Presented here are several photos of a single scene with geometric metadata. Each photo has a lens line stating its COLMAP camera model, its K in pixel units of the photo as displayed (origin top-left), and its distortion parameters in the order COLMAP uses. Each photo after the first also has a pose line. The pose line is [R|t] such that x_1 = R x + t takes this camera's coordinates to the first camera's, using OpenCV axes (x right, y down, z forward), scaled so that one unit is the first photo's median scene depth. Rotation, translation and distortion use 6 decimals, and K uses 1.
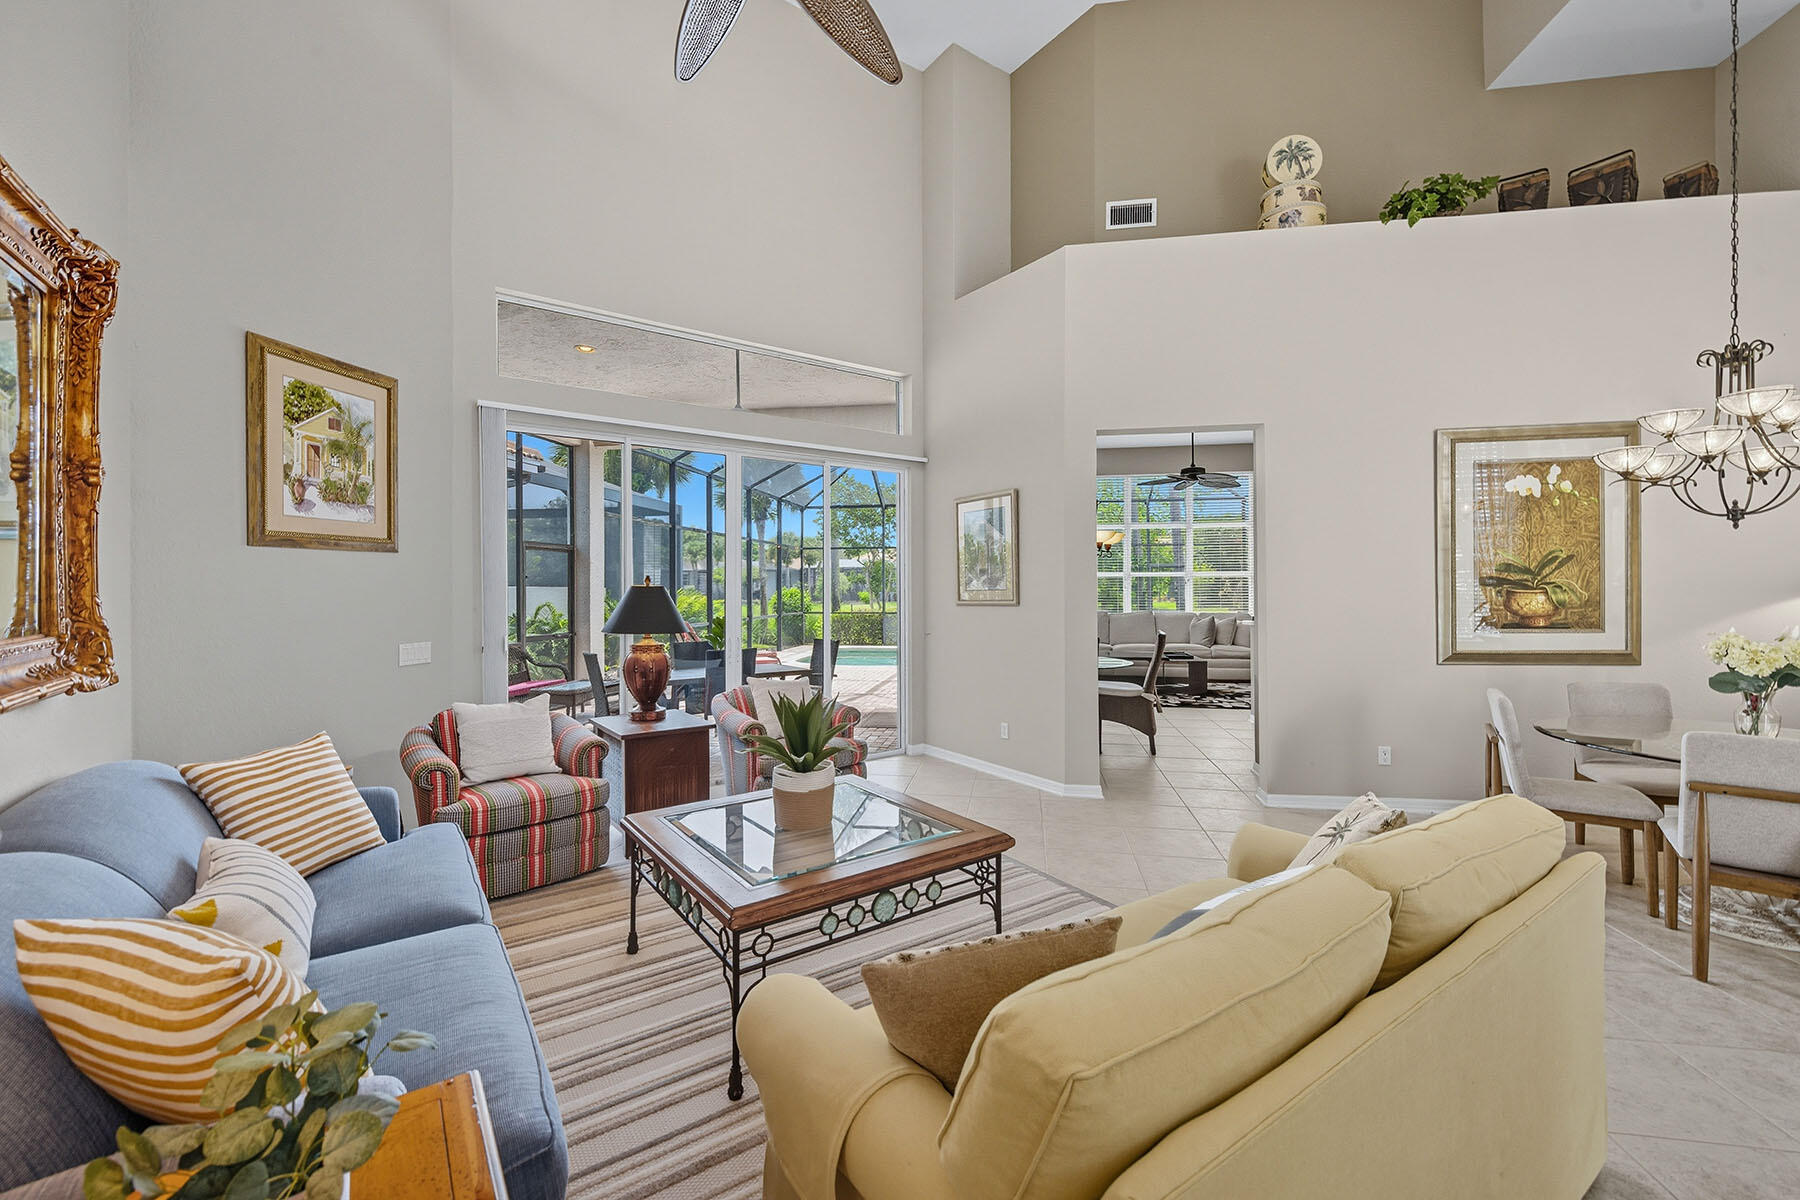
lens RADIAL K [[725.5, 0, 905.9], [0, 725.5, 588.0], [0, 0, 1]] dist [0.000953, -0.000097]
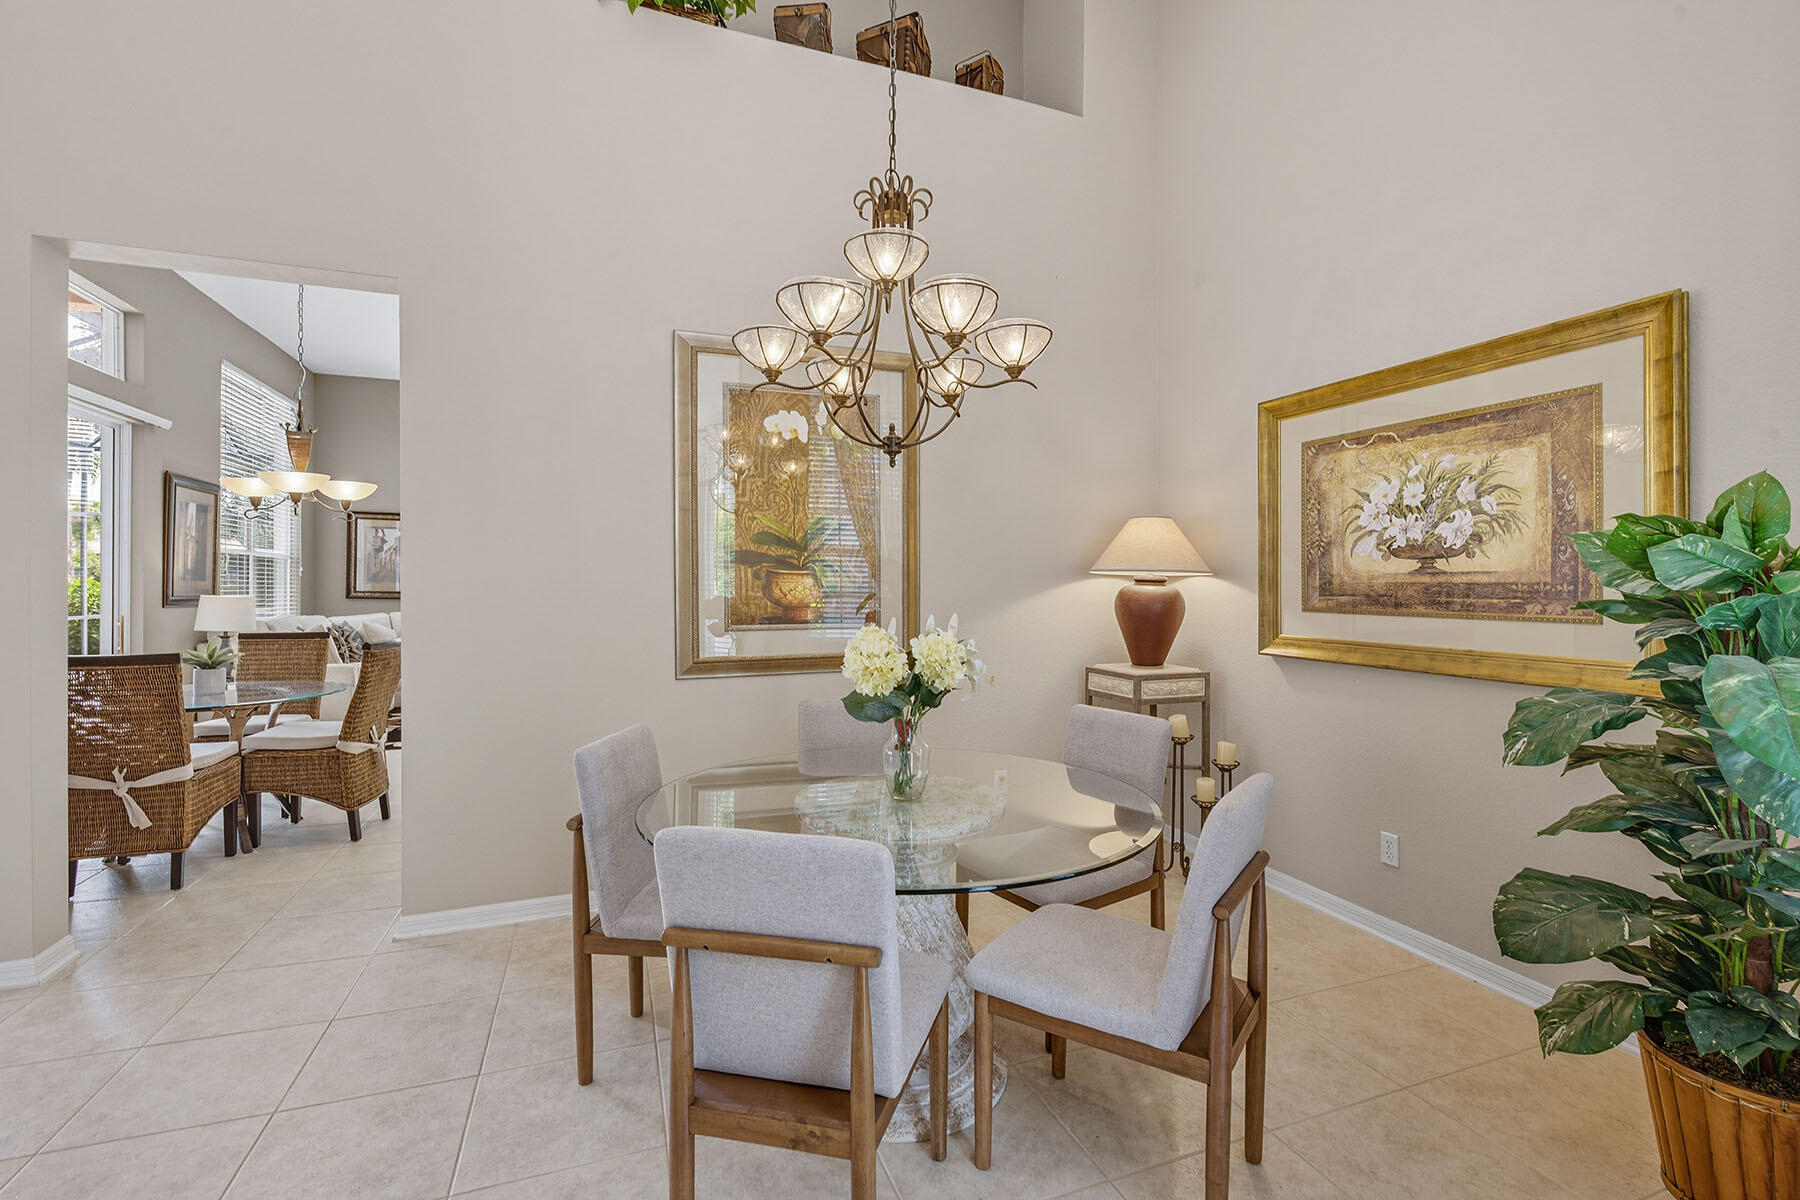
lens RADIAL K [[780.4, 0, 871.2], [0, 780.4, 580.9], [0, 0, 1]] dist [-0.000368, -0.000172]
pose [[0.888714, 0.006356, 0.458419, 0.571255], [-0.005510, 0.999980, -0.003183, 0.015403], [-0.458430, 0.000302, 0.888731, 0.275155]]
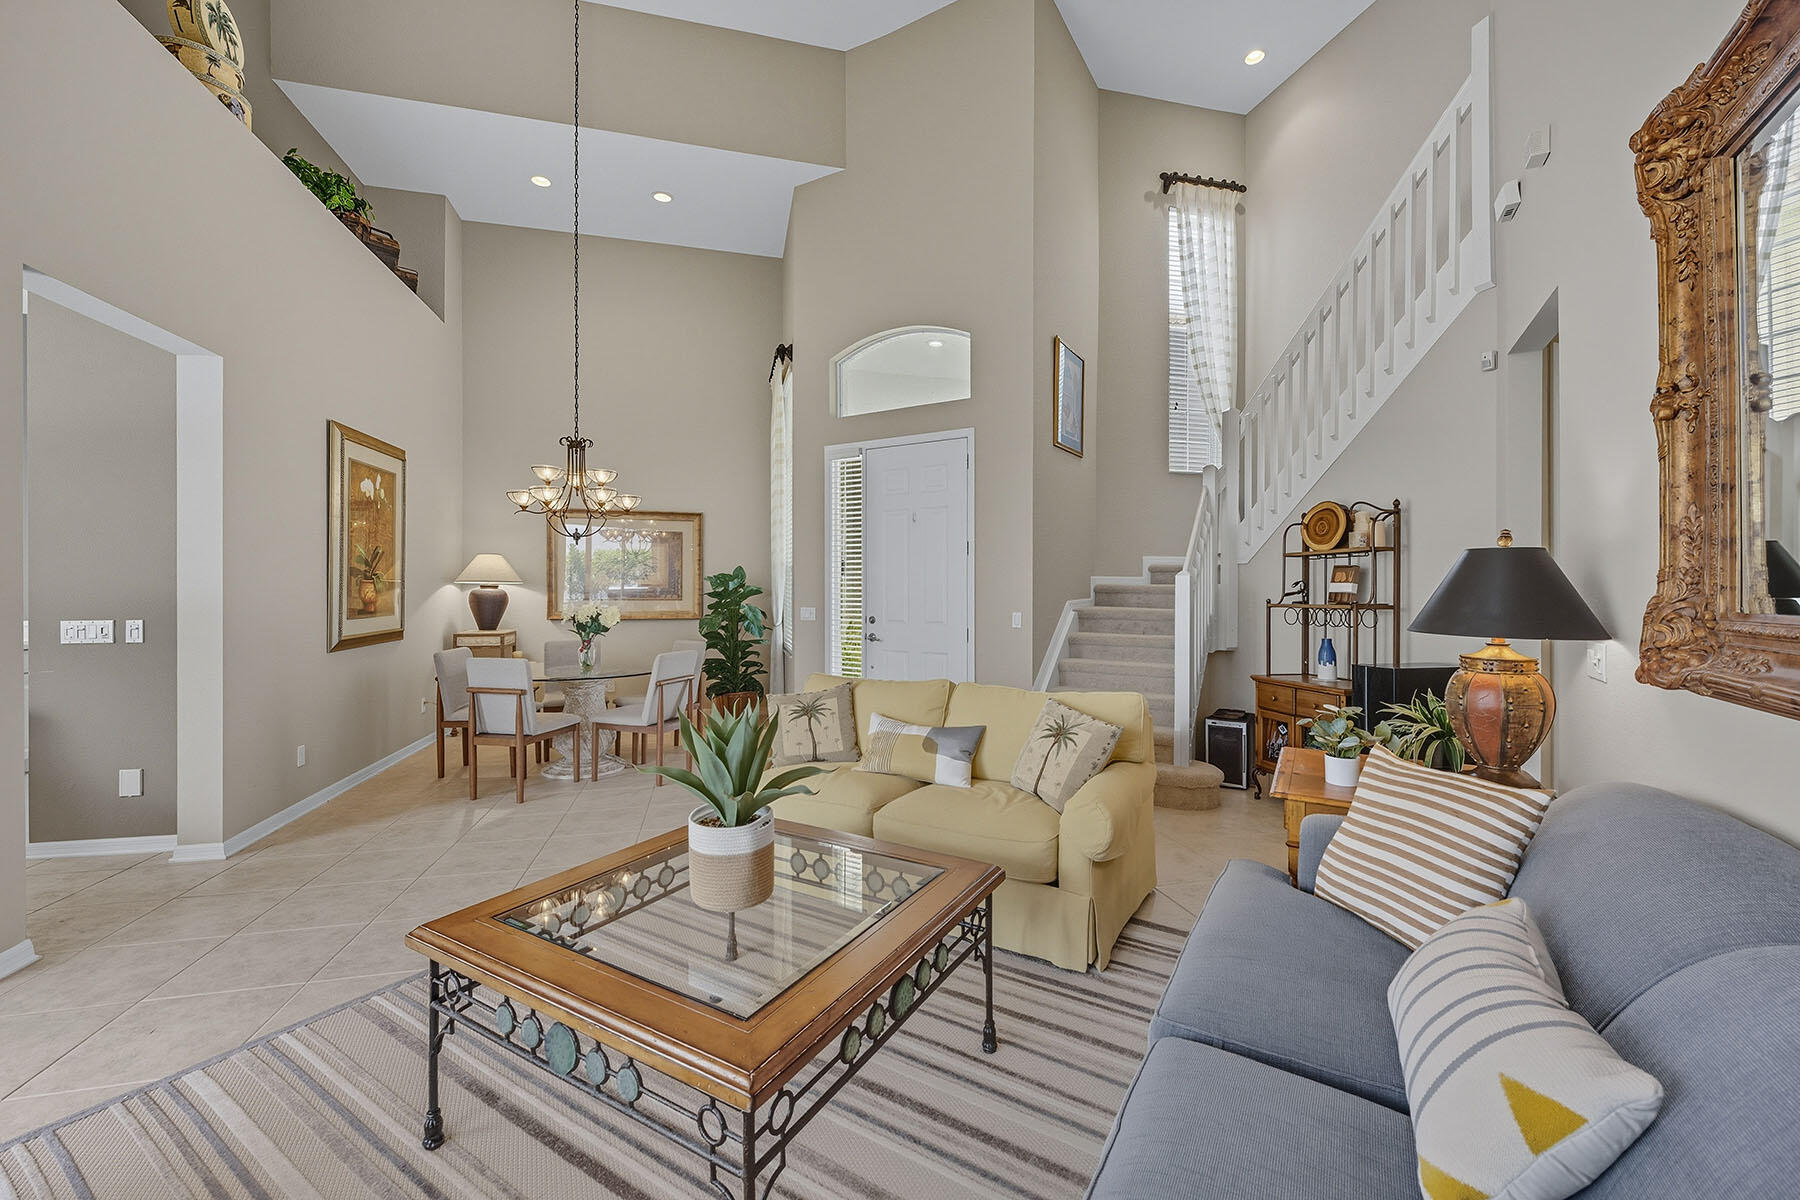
lens RADIAL K [[725.5, 0, 905.9], [0, 725.5, 588.0], [0, 0, 1]] dist [0.000953, -0.000097]
pose [[-0.387201, 0.002304, 0.921992, -0.506885], [0.001214, 0.999997, -0.001989, 0.018372], [-0.921994, 0.000349, -0.387203, 0.666517]]
